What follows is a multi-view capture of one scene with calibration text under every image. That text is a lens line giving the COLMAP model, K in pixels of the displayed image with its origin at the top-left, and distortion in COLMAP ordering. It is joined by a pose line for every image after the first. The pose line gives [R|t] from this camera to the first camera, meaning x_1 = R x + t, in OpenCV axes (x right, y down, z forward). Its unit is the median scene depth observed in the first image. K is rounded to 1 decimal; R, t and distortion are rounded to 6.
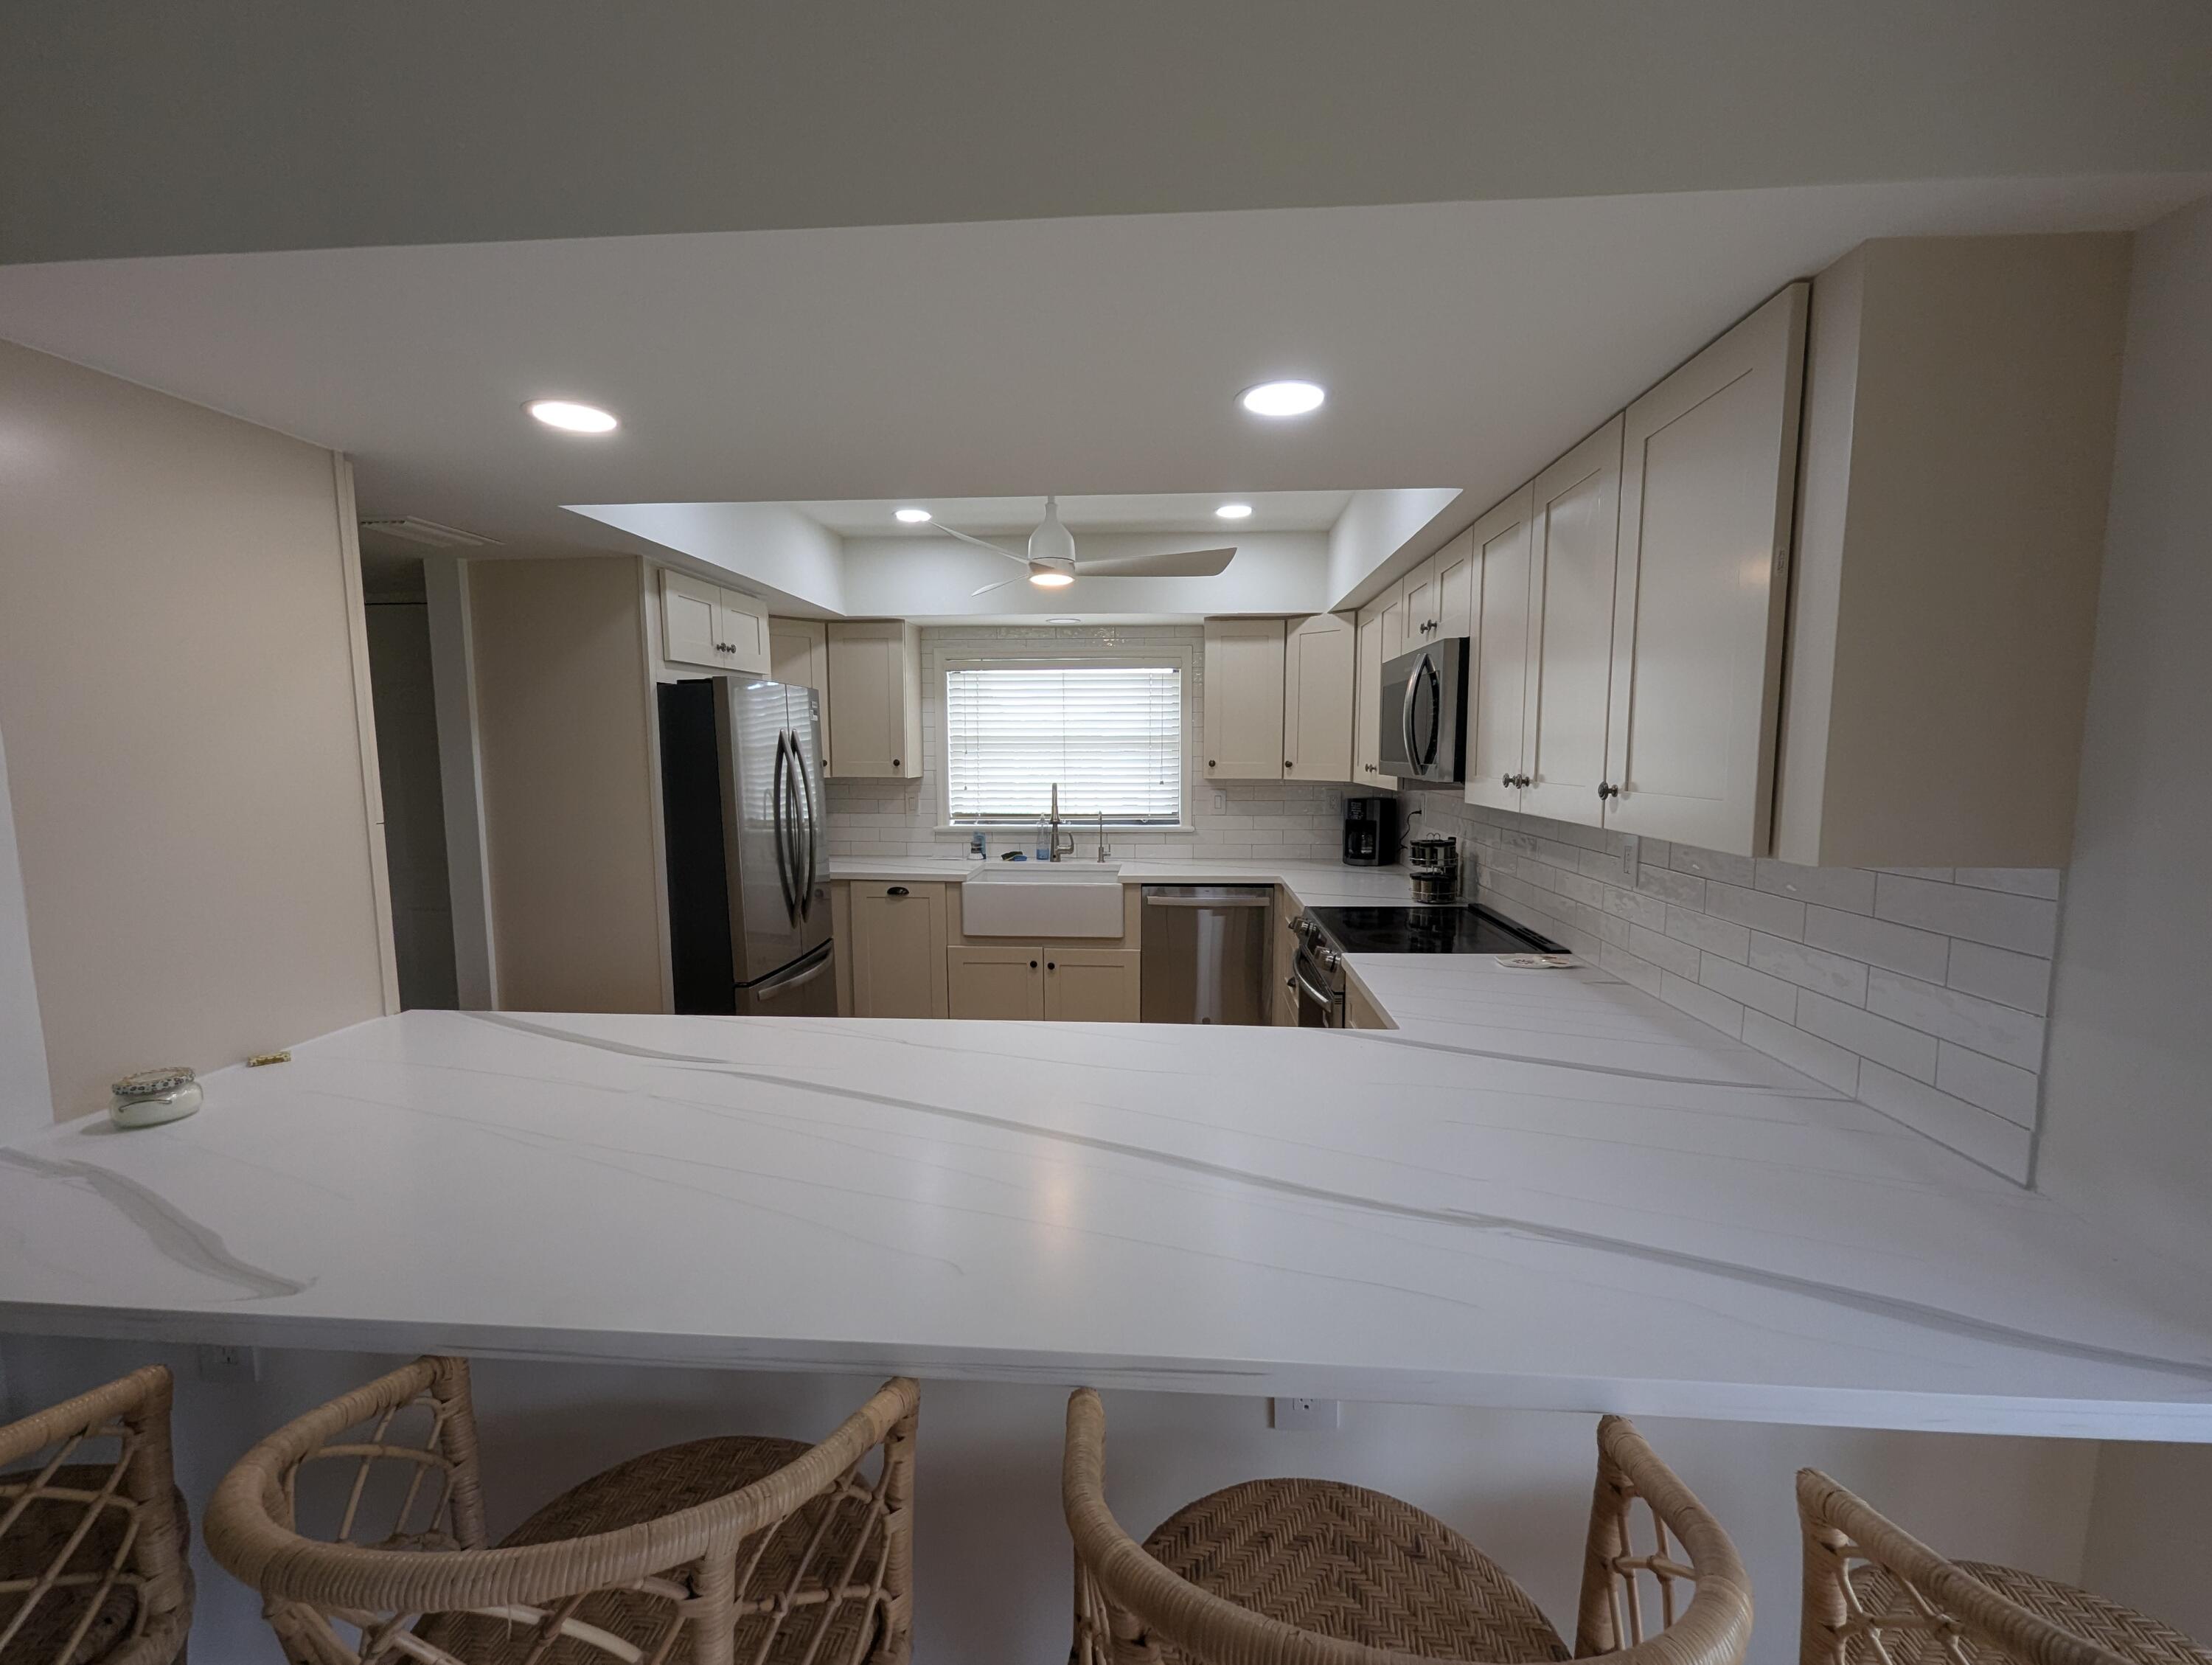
lens RADIAL K [[923.1, 0, 1109.9], [0, 923.1, 841.9], [0, 0, 1]] dist [0.002609, -0.000171]
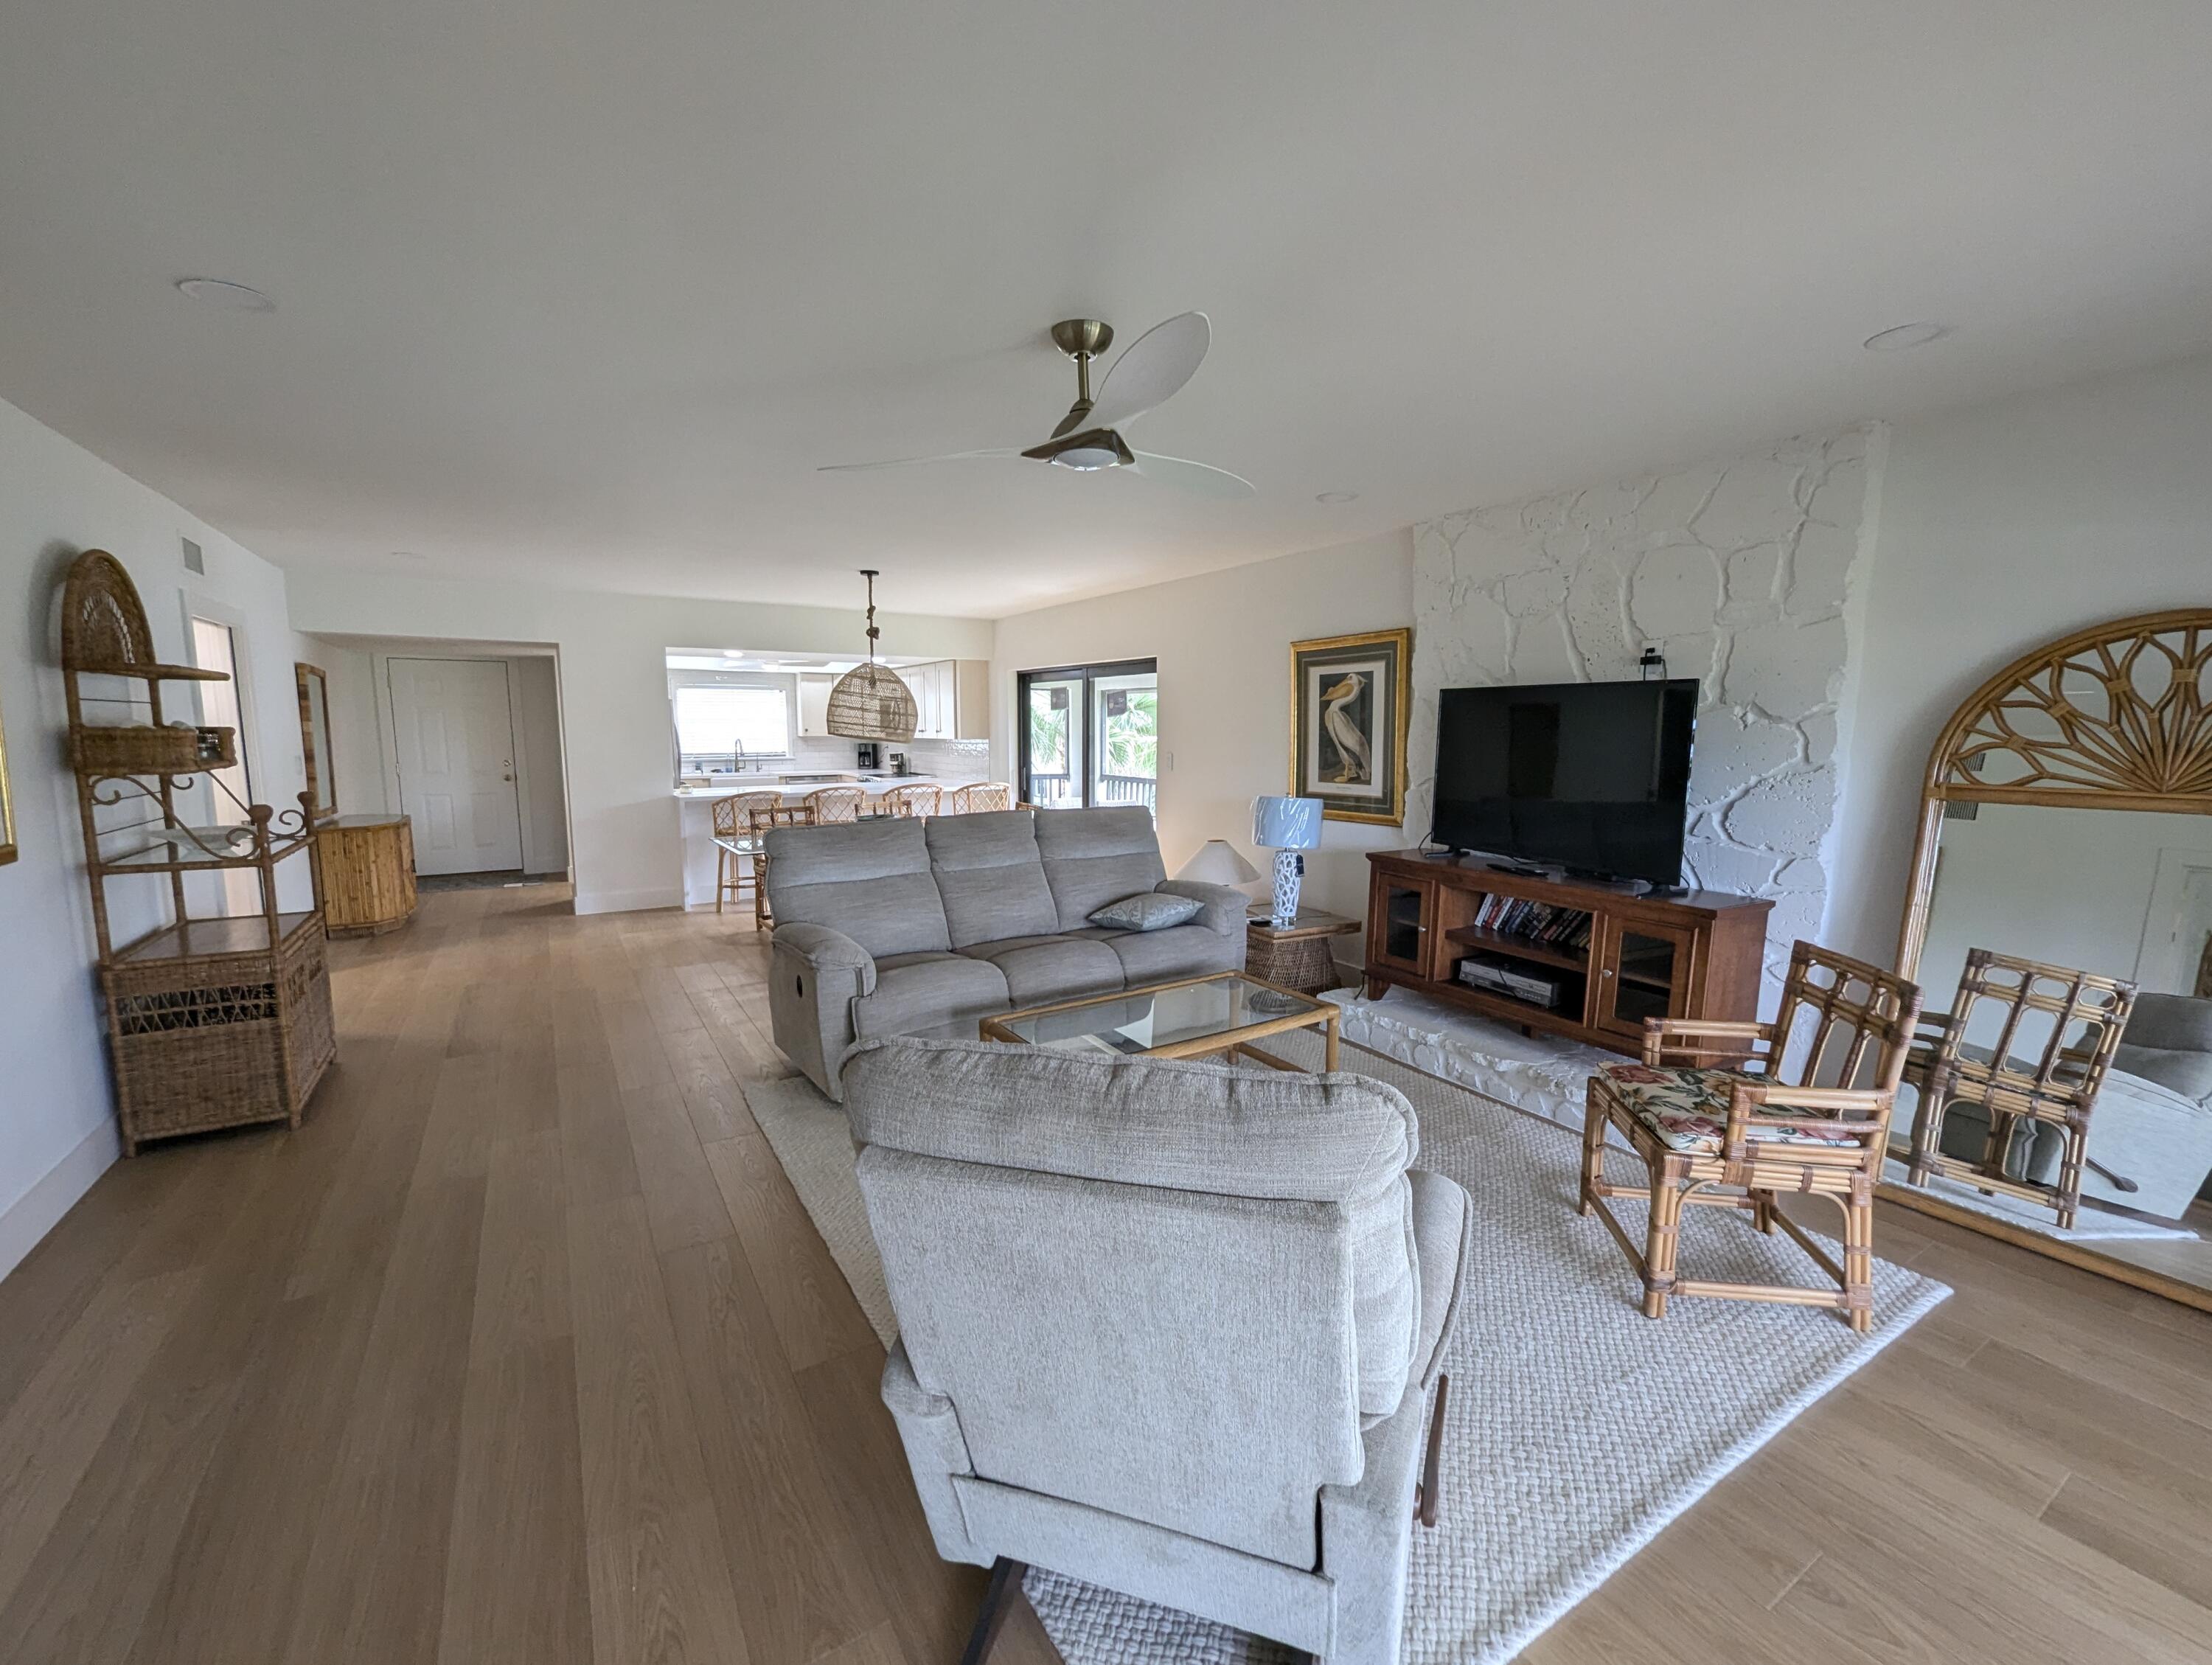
lens RADIAL K [[923.1, 0, 1111.7], [0, 923.1, 846.4], [0, 0, 1]] dist [0.002609, -0.000171]
pose [[0.808610, -0.071999, 0.583923, -0.730305], [0.056274, 0.997398, 0.045053, 0.169750], [-0.585648, -0.003571, 0.810558, -1.579724]]
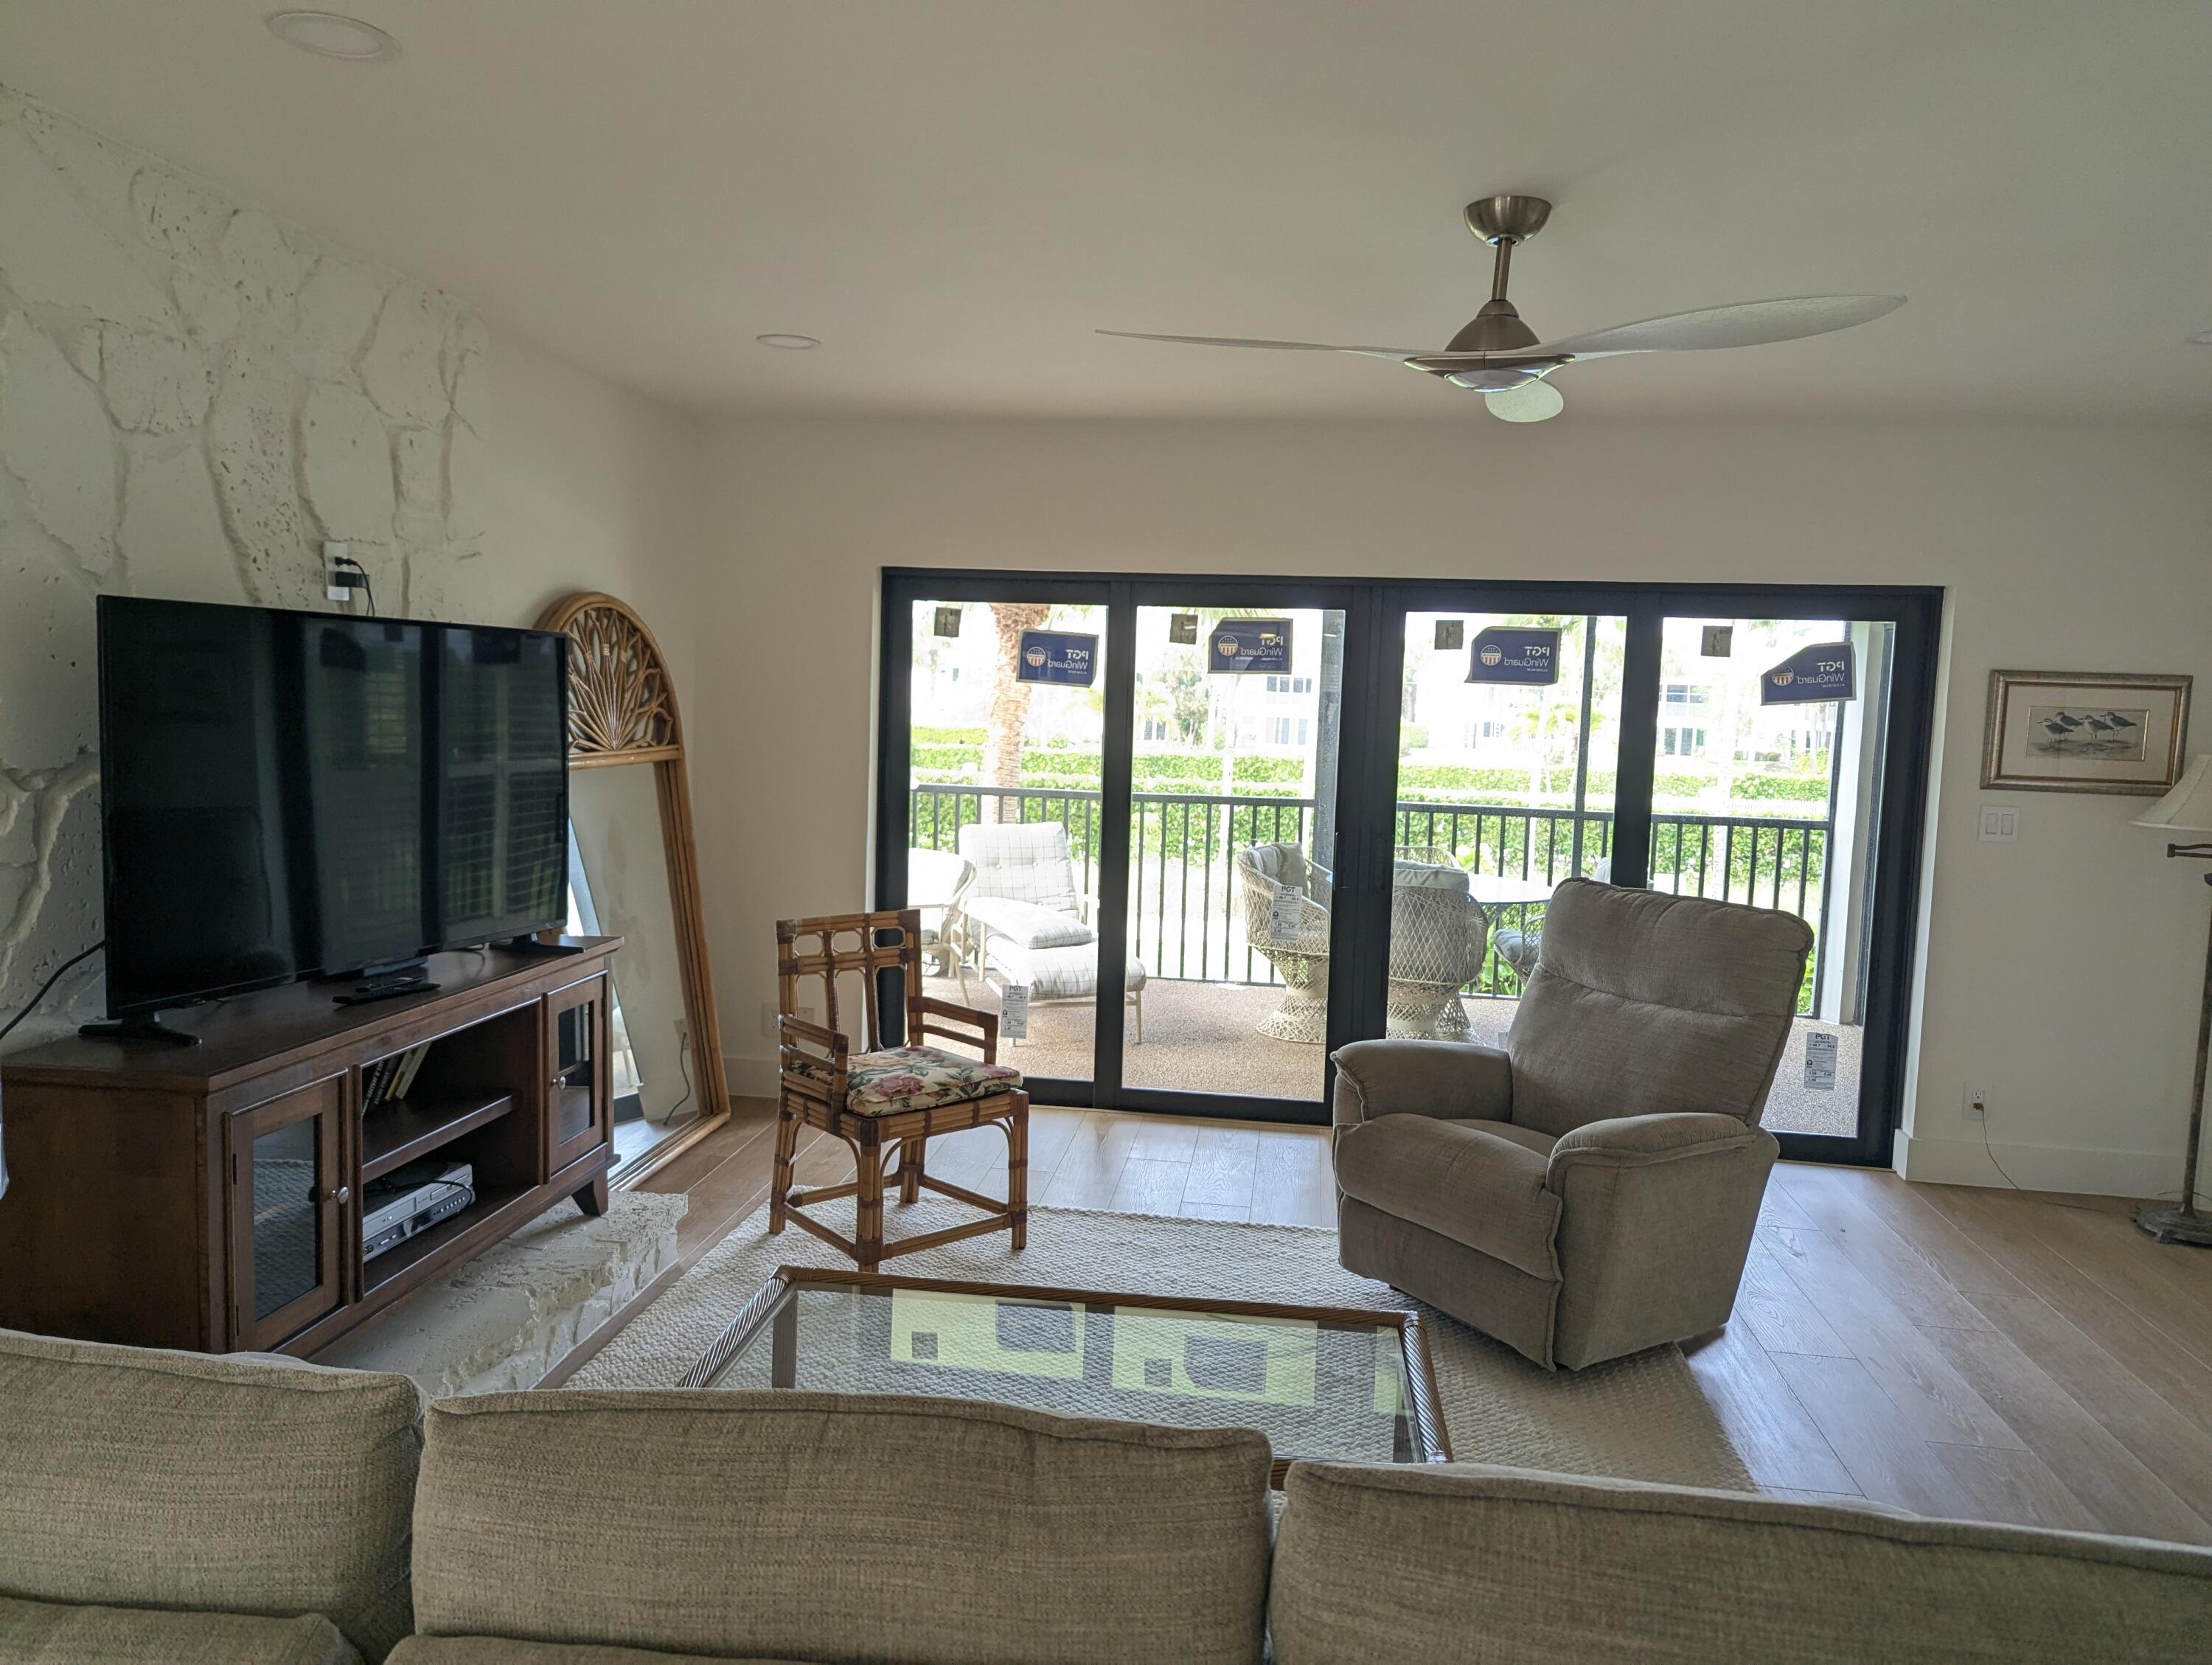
lens RADIAL K [[1551.4, 0, 1090.8], [0, 1551.4, 829.9], [0, 0, 1]] dist [0.038199, -0.026293]
pose [[-0.997245, -0.034895, 0.065464, -0.281852], [-0.021636, 0.980908, 0.193263, 0.030612], [-0.070958, 0.191314, -0.978961, -0.409496]]
